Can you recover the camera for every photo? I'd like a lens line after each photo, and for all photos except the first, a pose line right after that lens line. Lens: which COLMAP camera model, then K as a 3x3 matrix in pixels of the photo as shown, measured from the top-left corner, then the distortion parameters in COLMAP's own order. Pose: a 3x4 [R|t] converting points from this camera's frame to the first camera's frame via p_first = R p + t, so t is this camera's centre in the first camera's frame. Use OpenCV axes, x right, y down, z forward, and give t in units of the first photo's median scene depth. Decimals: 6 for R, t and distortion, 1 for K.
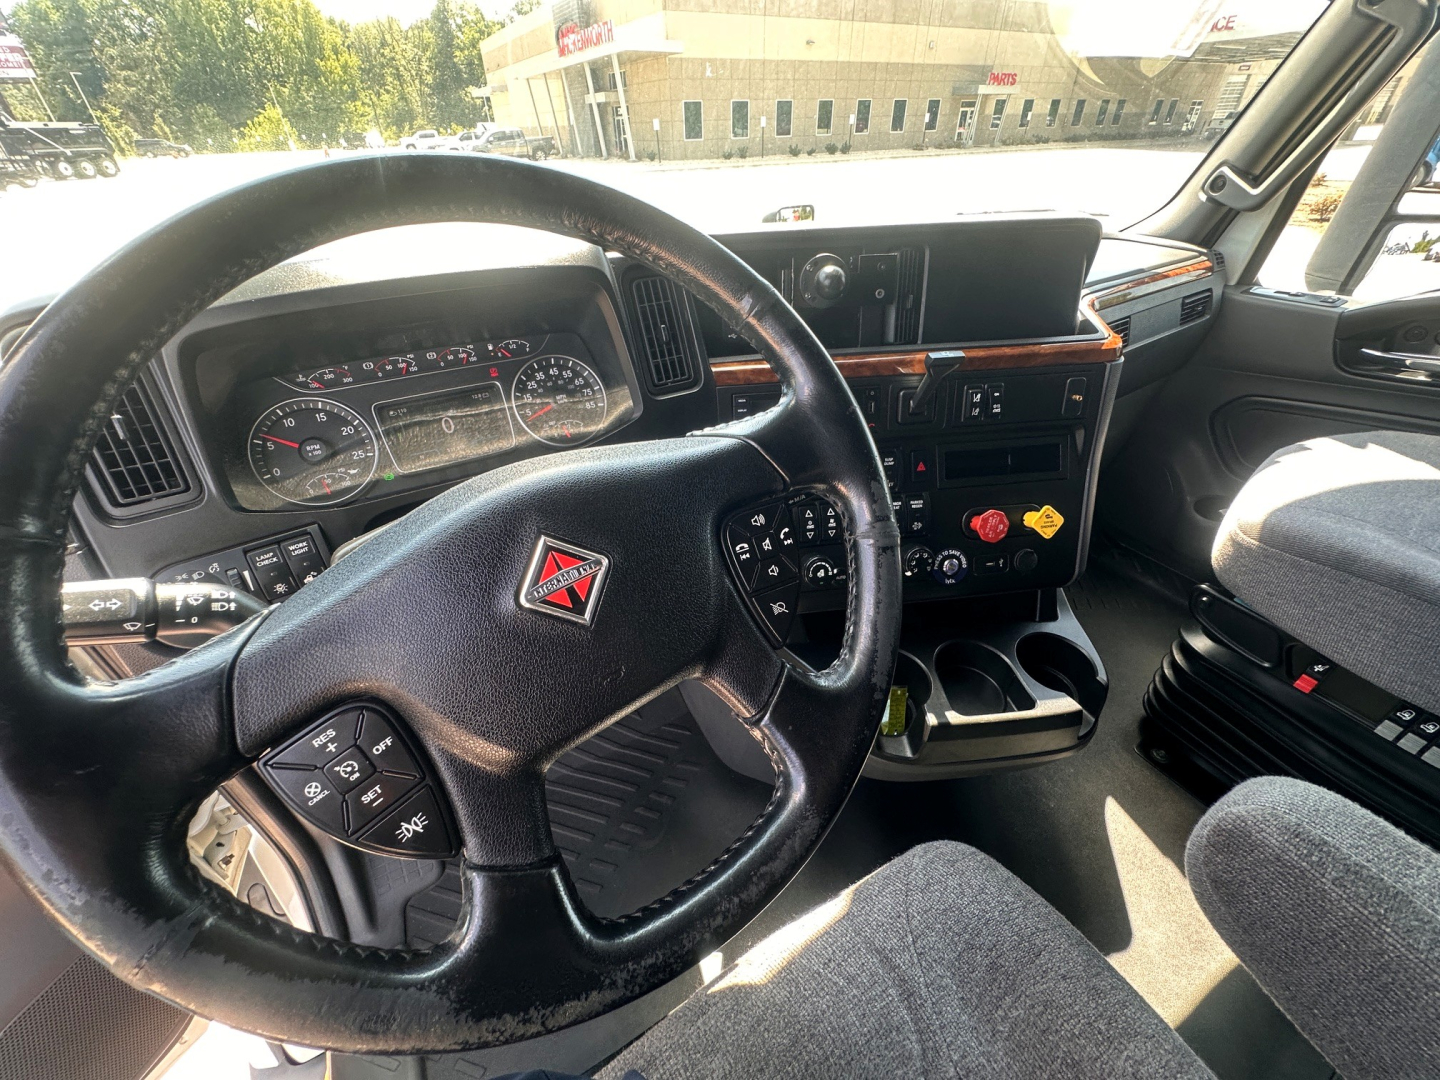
lens RADIAL K [[580.4, 0, 714.5], [0, 580.4, 535.9], [0, 0, 1]] dist [-0.003378, -0.000390]
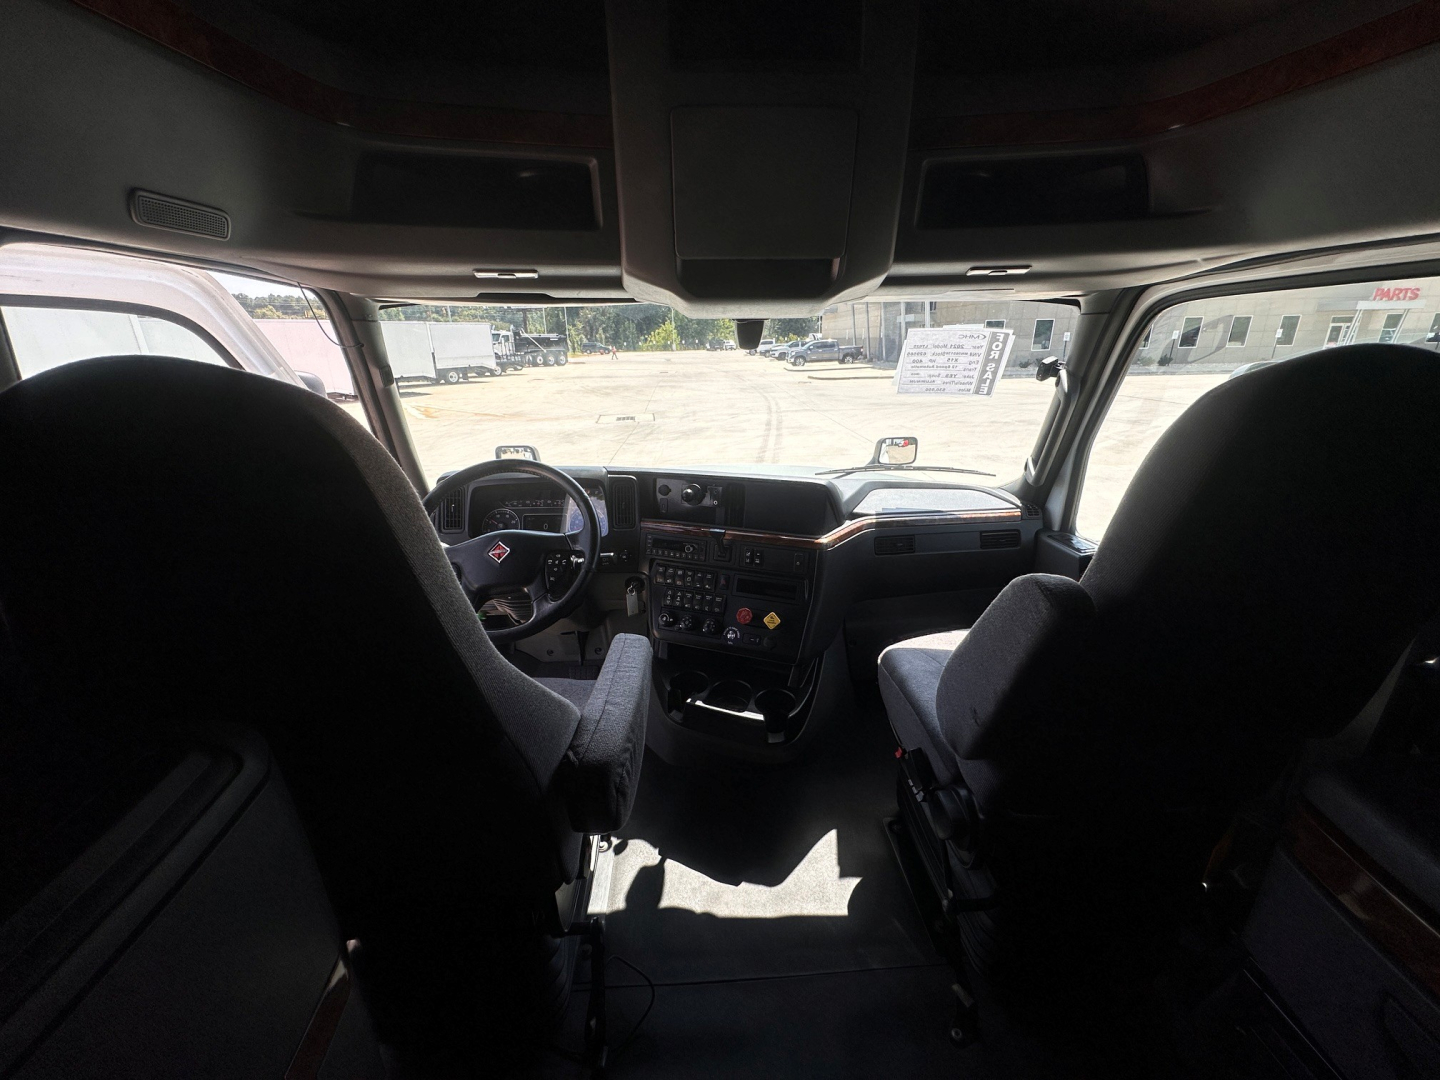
lens RADIAL K [[580.4, 0, 714.5], [0, 580.4, 535.9], [0, 0, 1]] dist [-0.003378, -0.000390]
pose [[0.883636, 0.156558, -0.441223, 1.230610], [-0.271814, 0.938884, -0.211219, 0.176207], [0.381189, 0.306572, 0.872186, -0.891390]]
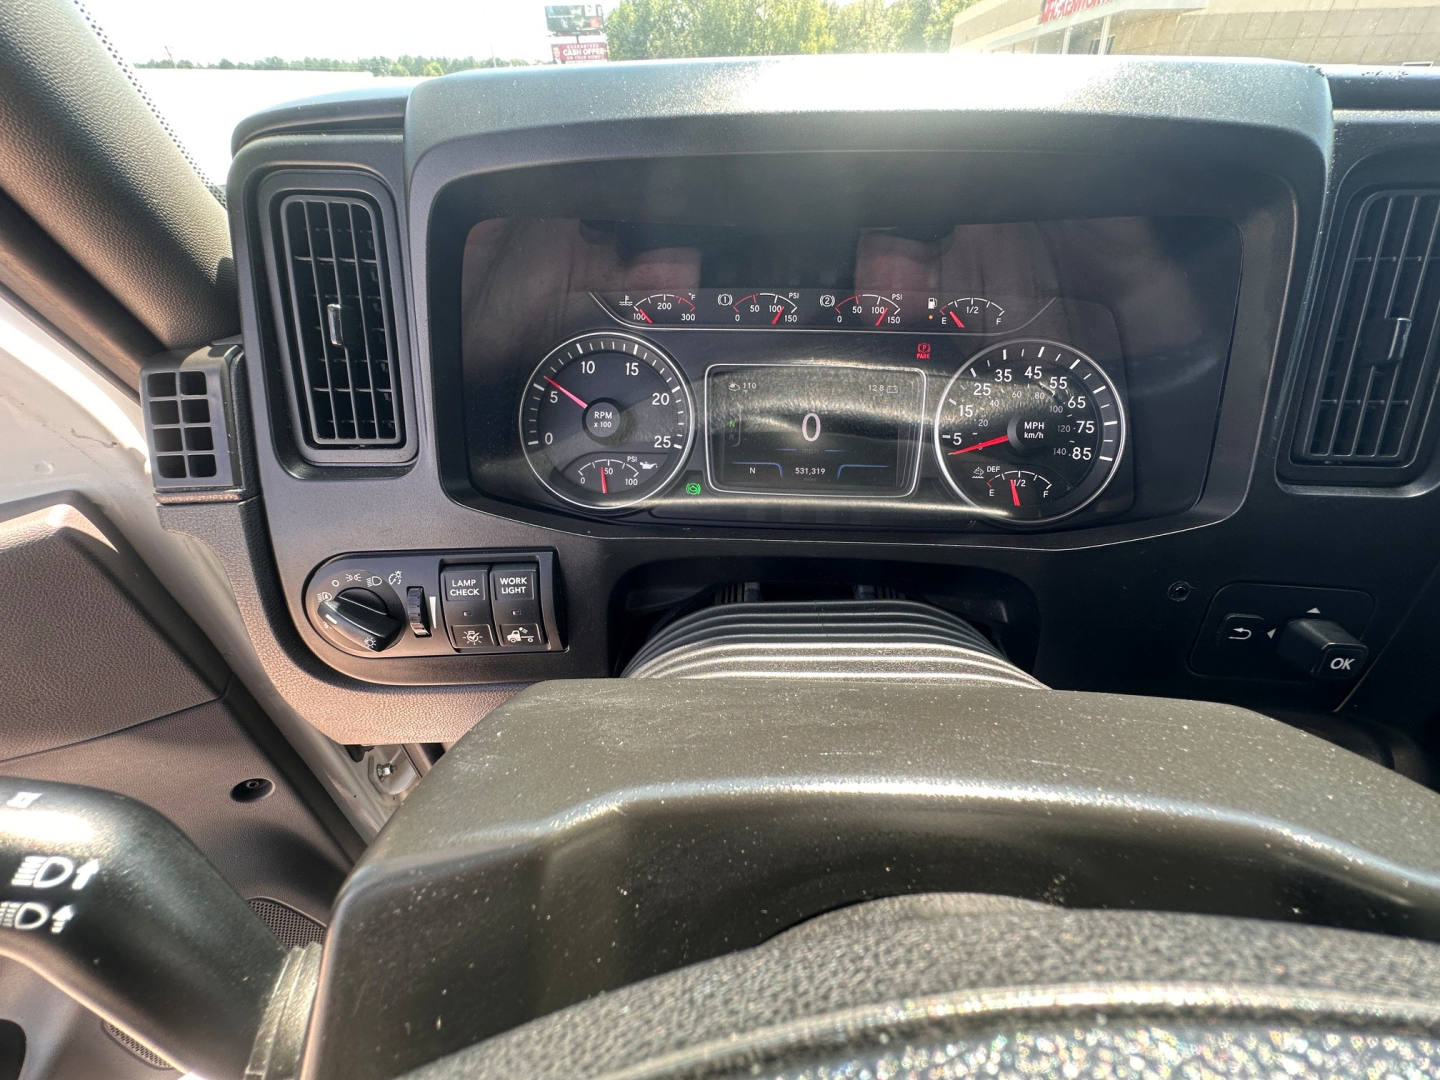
lens RADIAL K [[580.4, 0, 714.5], [0, 580.4, 535.9], [0, 0, 1]] dist [-0.003378, -0.000390]
pose [[0.821285, 0.339819, -0.458272, -0.211473], [-0.324708, 0.938884, 0.114284, -0.109533], [0.469101, 0.054945, 0.881434, 0.405470]]
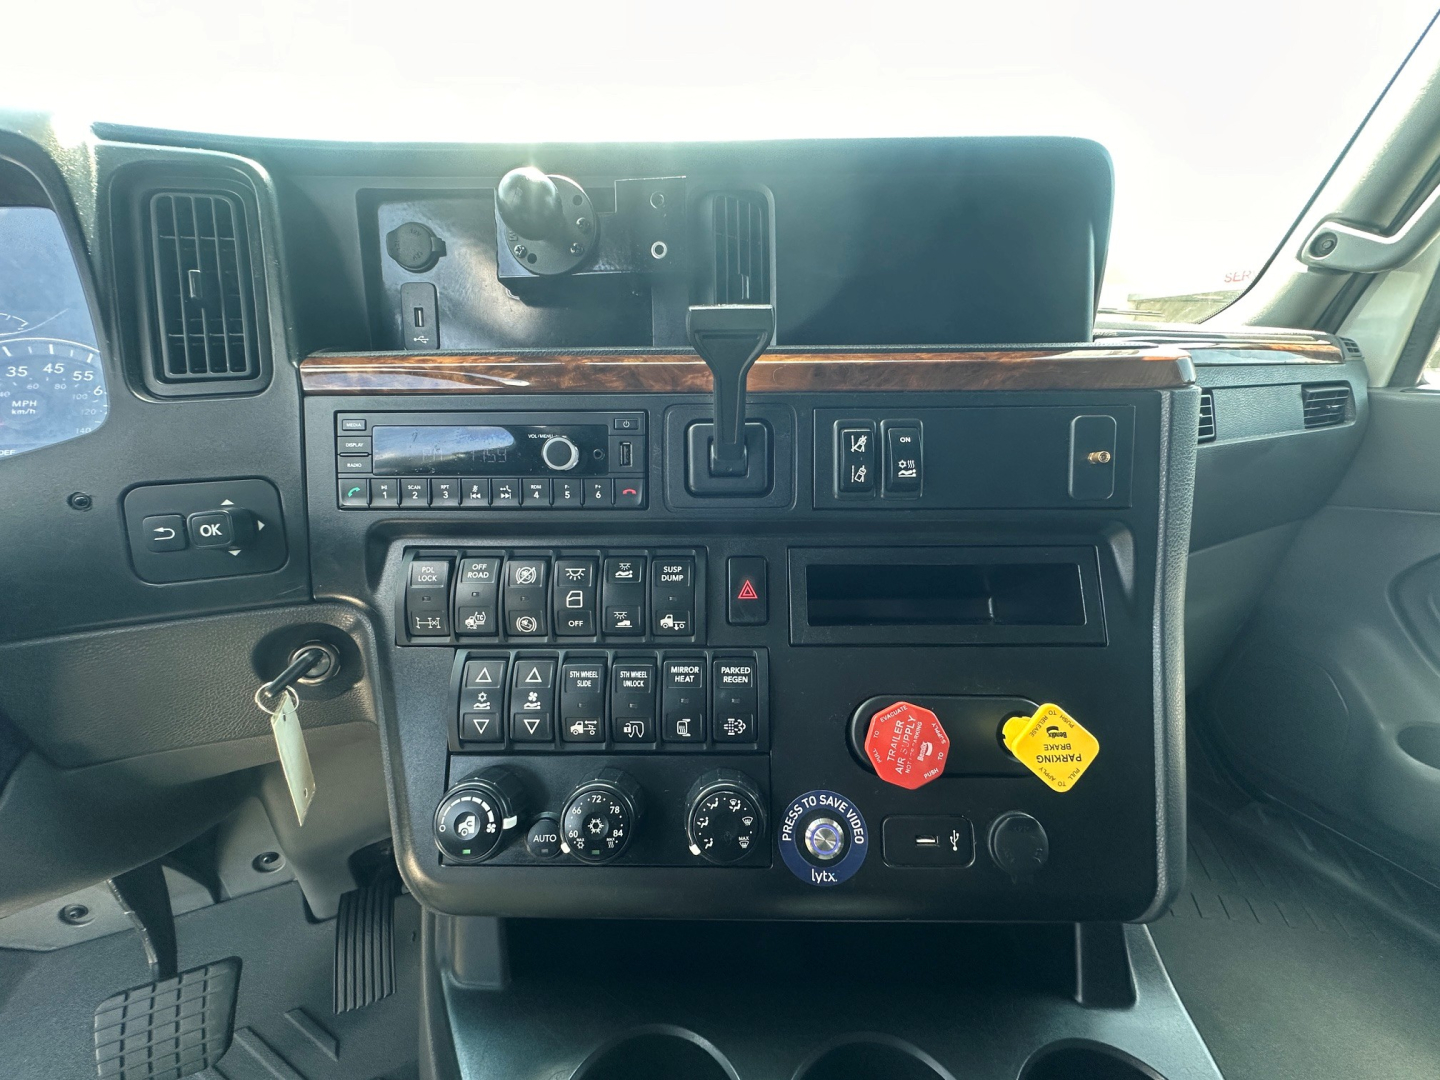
lens RADIAL K [[580.4, 0, 714.5], [0, 580.4, 535.9], [0, 0, 1]] dist [-0.003378, -0.000390]
pose [[0.989852, 0.049174, -0.133325, 0.392108], [-0.087712, 0.949592, -0.300969, -0.021287], [0.111804, 0.309609, 0.944268, 0.560394]]
